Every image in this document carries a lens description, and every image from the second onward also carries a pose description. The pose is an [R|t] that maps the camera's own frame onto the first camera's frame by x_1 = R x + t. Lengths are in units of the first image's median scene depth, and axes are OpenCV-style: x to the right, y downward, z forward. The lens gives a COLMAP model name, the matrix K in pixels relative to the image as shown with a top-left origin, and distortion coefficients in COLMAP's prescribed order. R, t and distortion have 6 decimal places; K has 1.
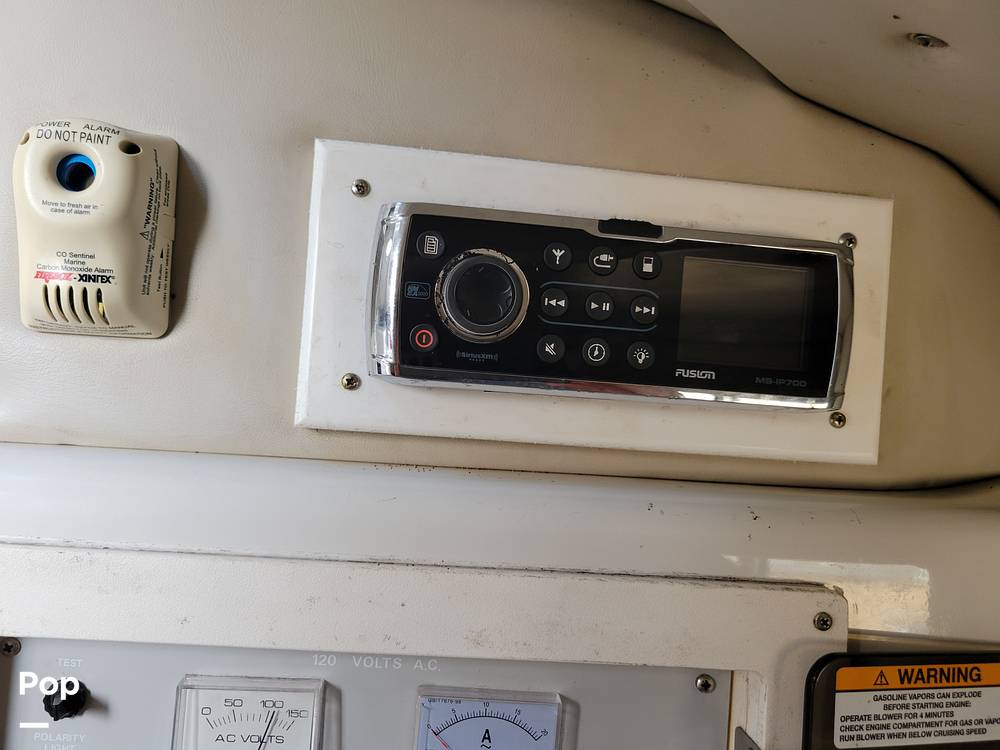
lens RADIAL K [[845.6, 0, 500.0], [0, 845.6, 375.0], [0, 0, 1]] dist [-0.005577, -0.008626]
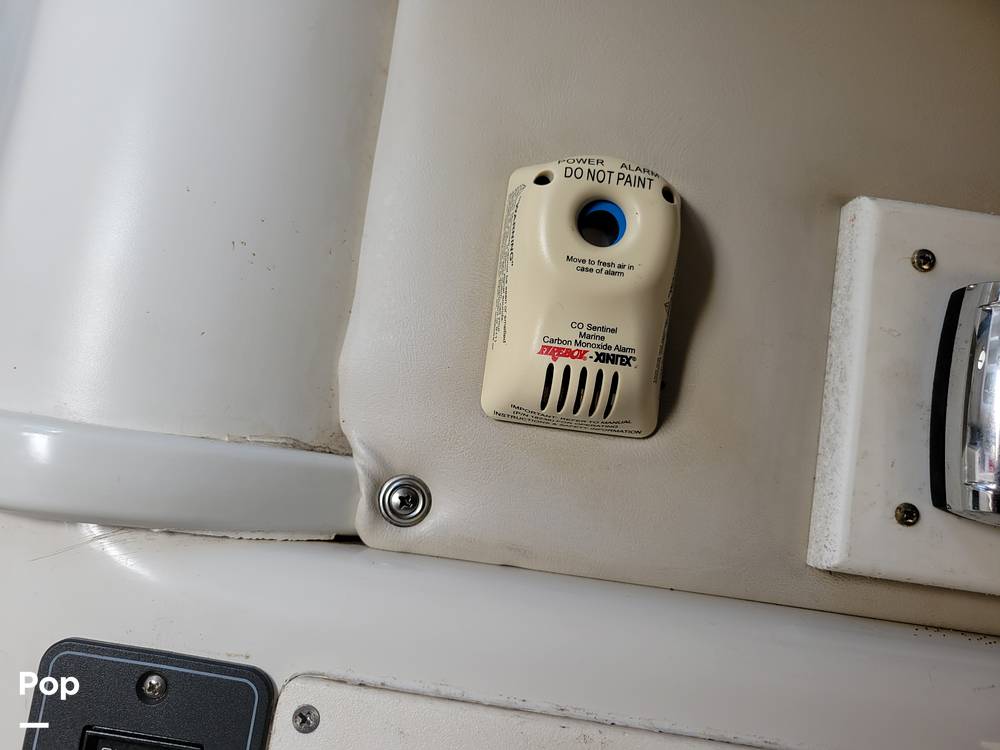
lens RADIAL K [[845.6, 0, 500.0], [0, 845.6, 375.0], [0, 0, 1]] dist [-0.005577, -0.008626]
pose [[0.990847, 0.058266, -0.121764, -0.491036], [-0.070790, 0.992345, -0.101196, -0.014619], [0.114936, 0.108890, 0.987387, 0.230944]]
